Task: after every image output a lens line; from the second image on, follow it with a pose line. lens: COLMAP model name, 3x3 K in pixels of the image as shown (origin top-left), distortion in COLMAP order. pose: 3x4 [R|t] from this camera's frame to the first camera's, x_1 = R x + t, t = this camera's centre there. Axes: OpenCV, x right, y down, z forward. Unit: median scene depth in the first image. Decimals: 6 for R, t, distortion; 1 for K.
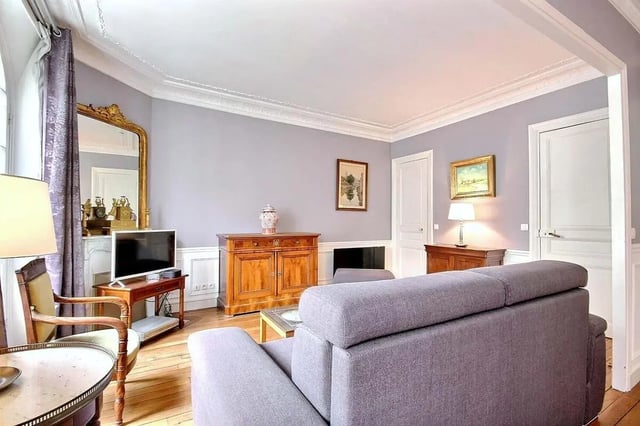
lens RADIAL K [[299.6, 0, 320.0], [0, 299.6, 213.9], [0, 0, 1]] dist [0.001094, -0.005951]
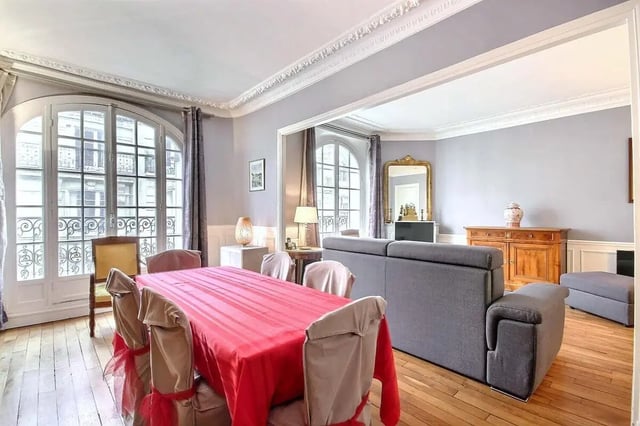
lens RADIAL K [[299.6, 0, 324.6], [0, 299.6, 215.9], [0, 0, 1]] dist [0.001094, -0.005951]
pose [[0.231108, -0.008529, -0.972891, 0.831922], [0.016474, 0.999853, -0.004852, 0.016563], [0.972789, -0.014906, 0.231215, 0.033152]]
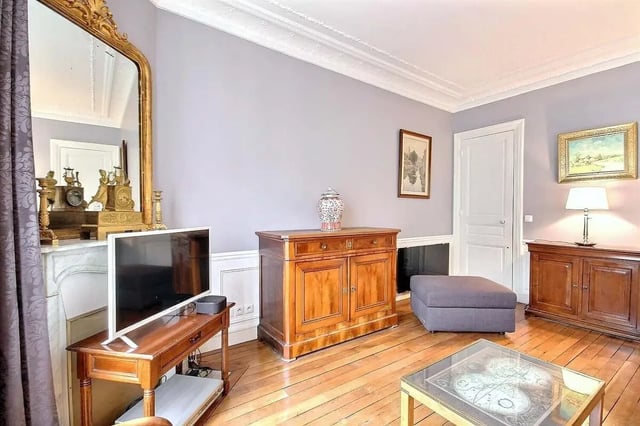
lens RADIAL K [[299.6, 0, 321.5], [0, 299.6, 213.6], [0, 0, 1]] dist [0.001094, -0.005951]
pose [[0.996067, -0.003411, 0.088542, -0.269032], [0.000670, 0.999520, 0.030970, 0.006999], [-0.088606, -0.030789, 0.995591, 0.336325]]
